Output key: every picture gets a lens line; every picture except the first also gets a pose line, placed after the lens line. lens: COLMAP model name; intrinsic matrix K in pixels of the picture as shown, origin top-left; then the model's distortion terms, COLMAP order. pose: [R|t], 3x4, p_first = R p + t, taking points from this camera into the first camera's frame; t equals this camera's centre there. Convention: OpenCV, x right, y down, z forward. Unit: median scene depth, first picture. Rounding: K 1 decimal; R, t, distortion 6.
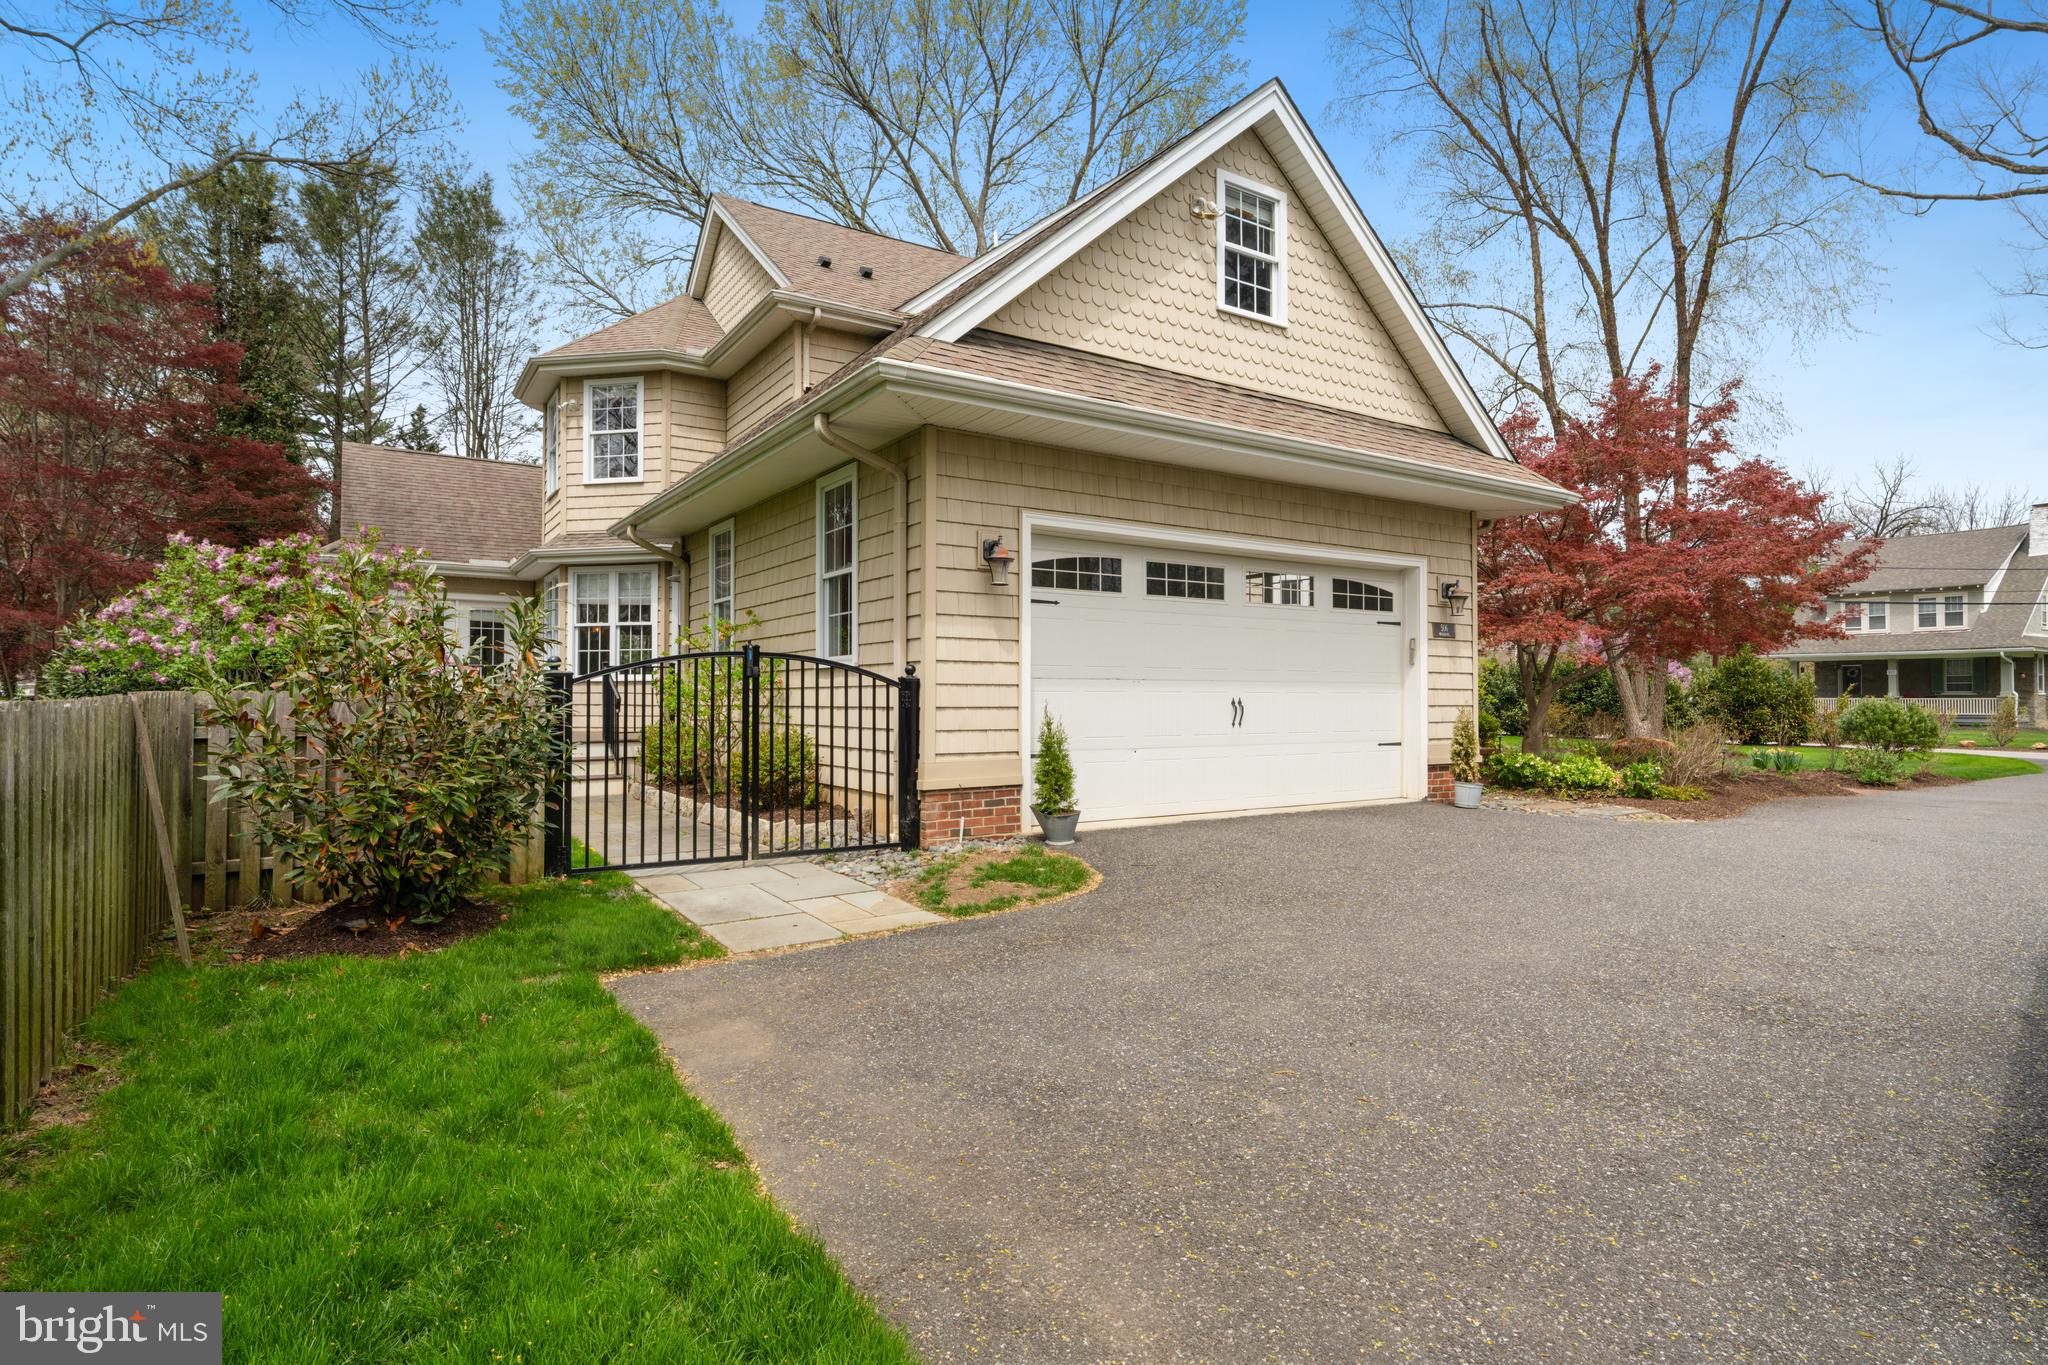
lens RADIAL K [[1037.2, 0, 1026.1], [0, 1037.2, 675.4], [0, 0, 1]] dist [0.003499, -0.000526]
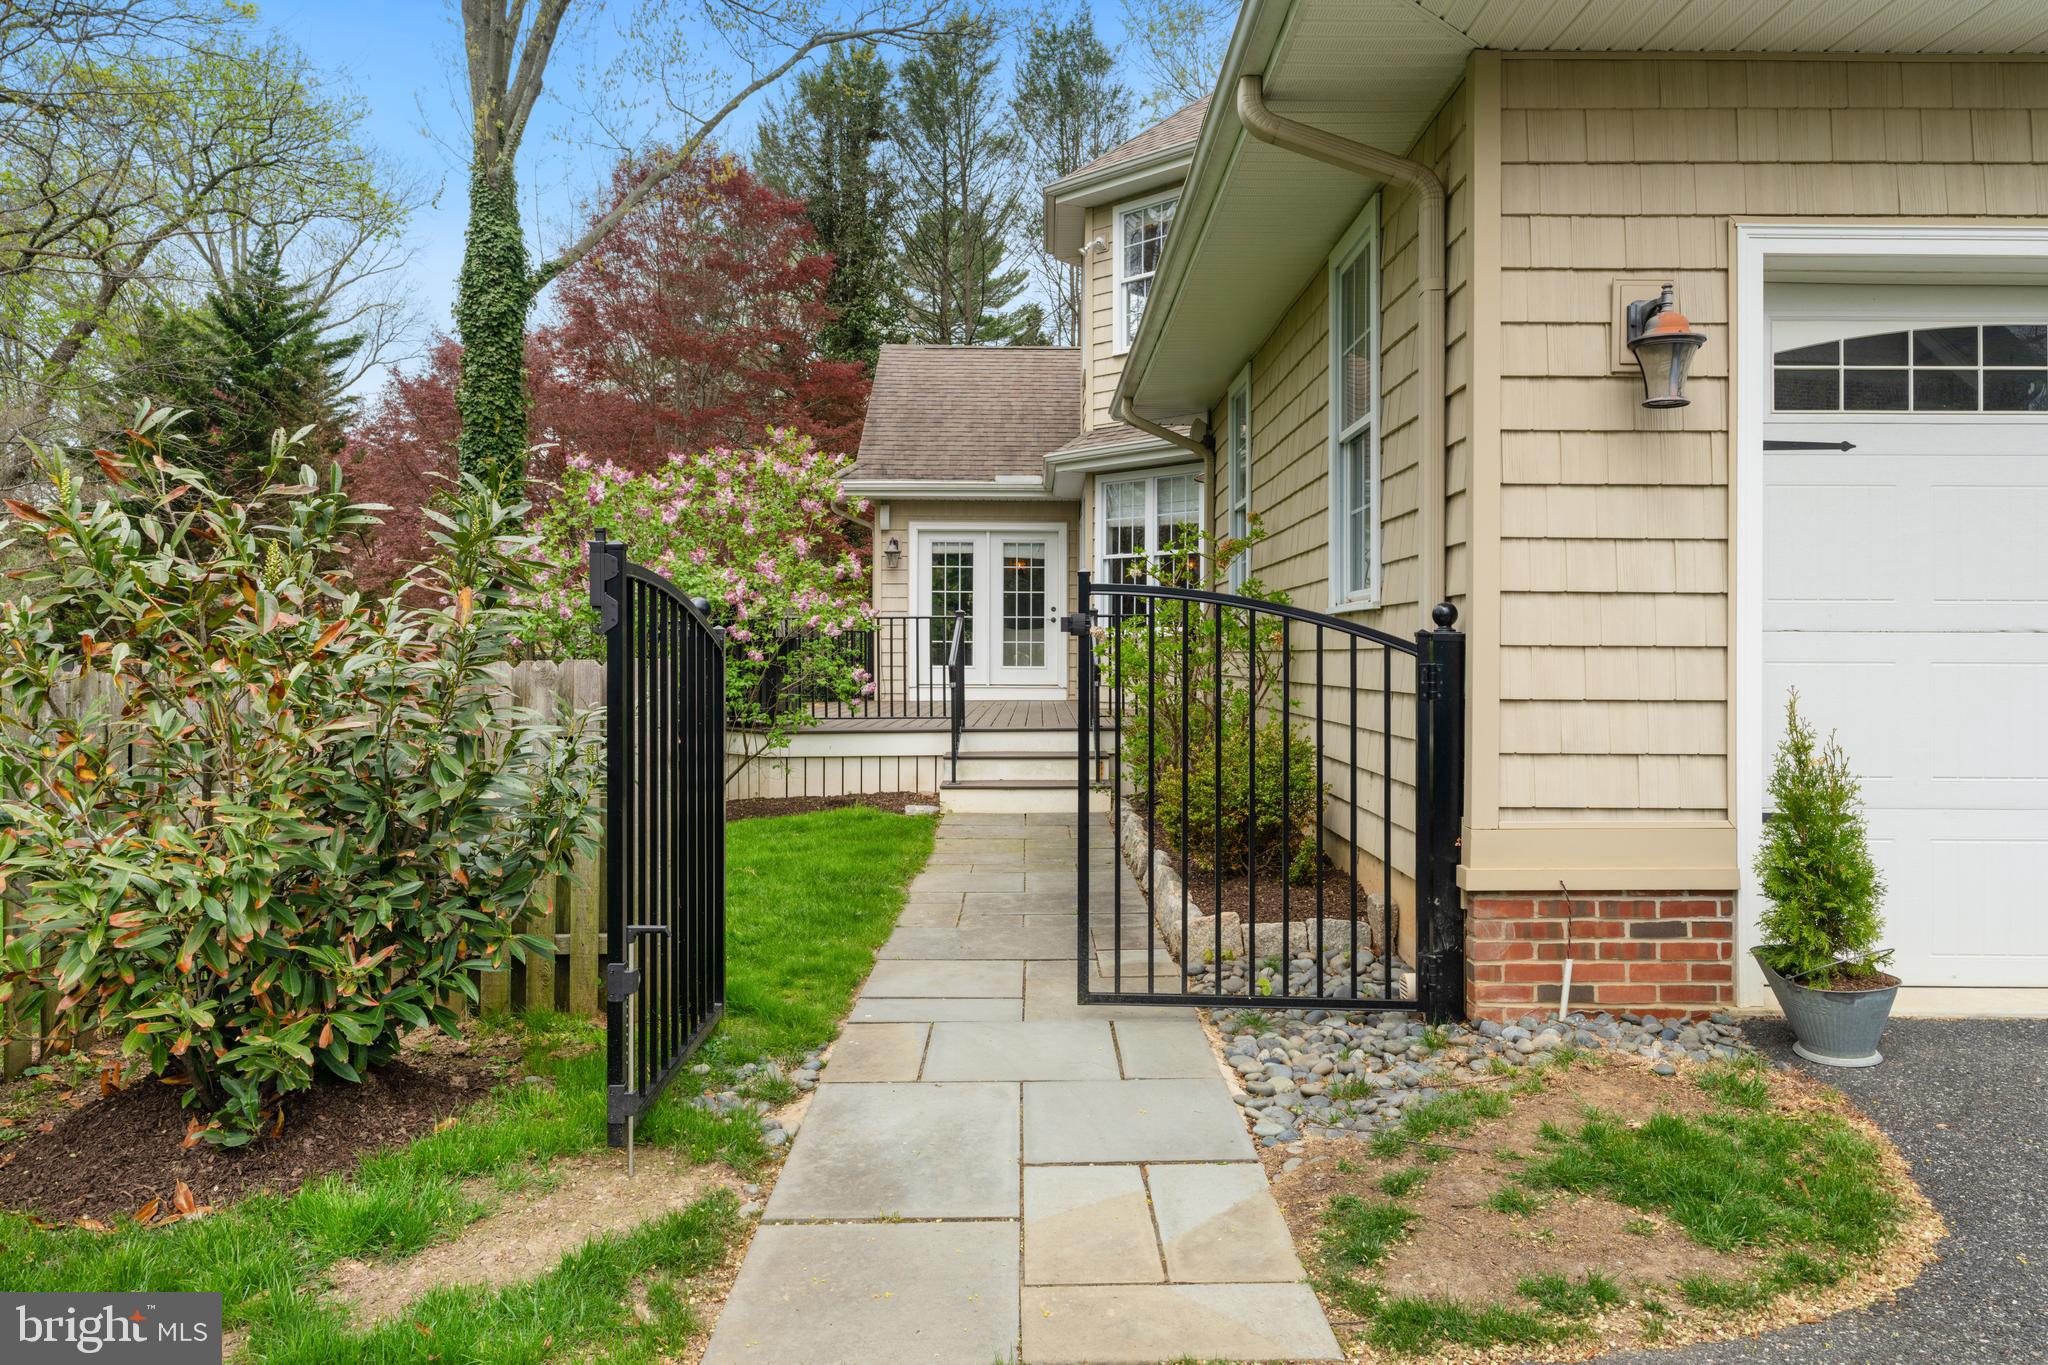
lens RADIAL K [[1330.9, 0, 1060.2], [0, 1330.9, 641.3], [0, 0, 1]] dist [0.002111, 0.001616]
pose [[0.839866, -0.002045, -0.542790, 0.055444], [0.008660, 0.999916, 0.009633, -0.000668], [0.542724, -0.012791, 0.839813, 0.396618]]
